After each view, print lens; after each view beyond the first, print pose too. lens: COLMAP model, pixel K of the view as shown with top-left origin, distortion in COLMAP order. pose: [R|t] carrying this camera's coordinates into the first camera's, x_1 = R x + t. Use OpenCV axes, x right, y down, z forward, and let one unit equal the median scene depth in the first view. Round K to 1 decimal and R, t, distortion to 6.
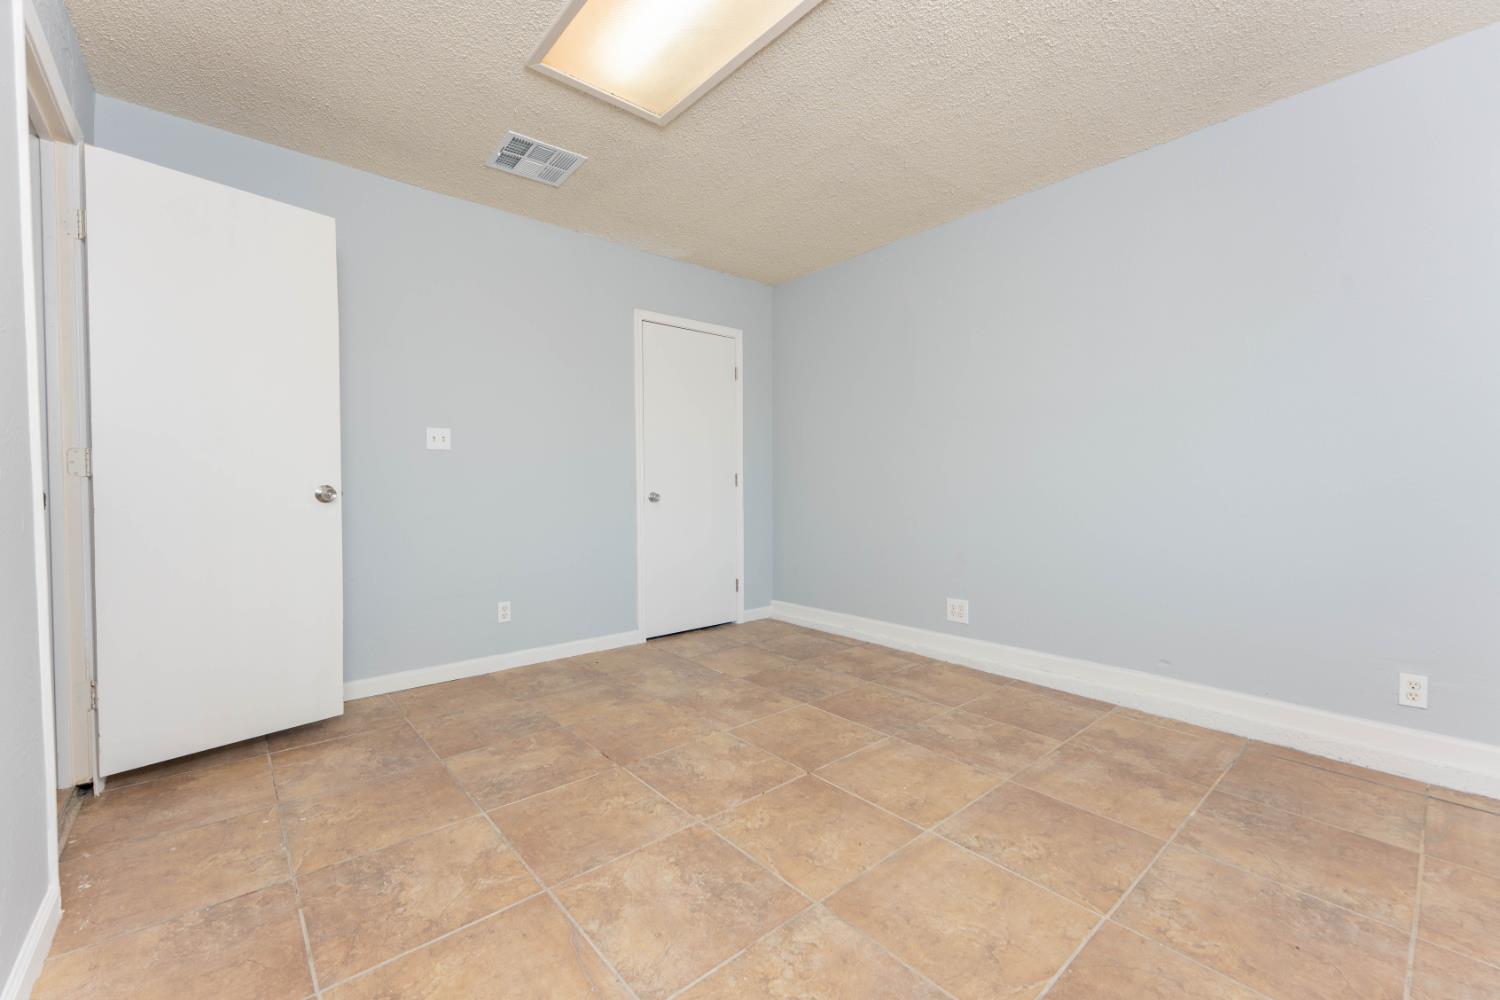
lens RADIAL K [[621.7, 0, 759.3], [0, 621.7, 498.3], [0, 0, 1]] dist [0.001440, -0.000039]
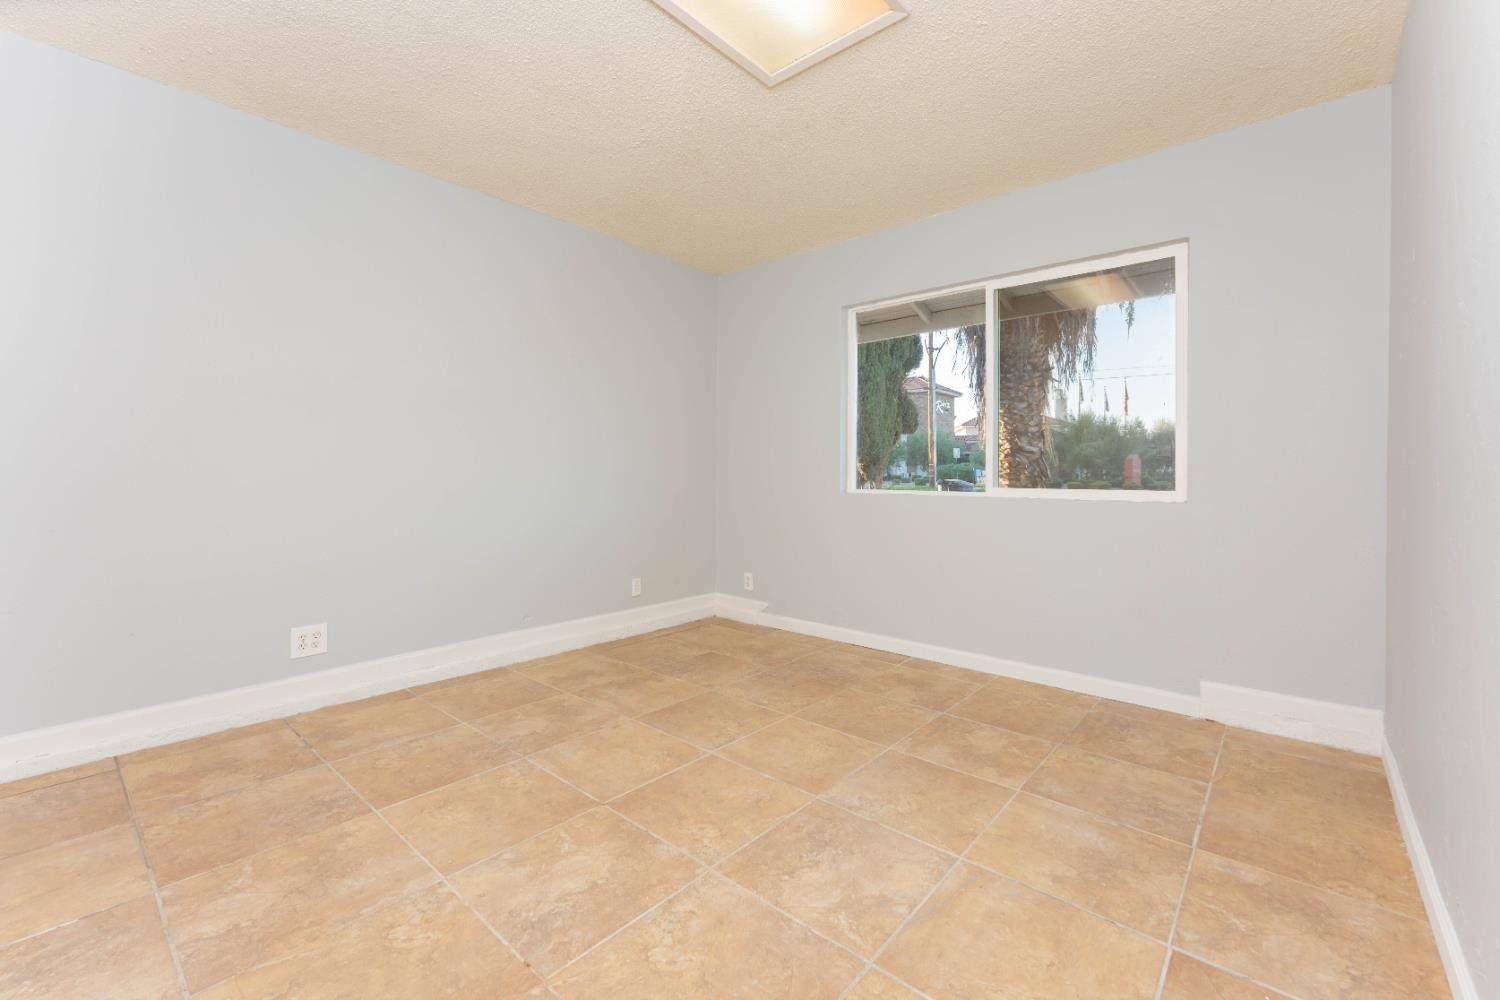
lens RADIAL K [[621.7, 0, 759.3], [0, 621.7, 498.3], [0, 0, 1]] dist [0.001440, -0.000039]
pose [[-0.141325, -0.039168, 0.989188, -0.724967], [0.018829, 0.998930, 0.042243, -0.020144], [-0.989784, 0.024596, -0.140436, 0.808214]]
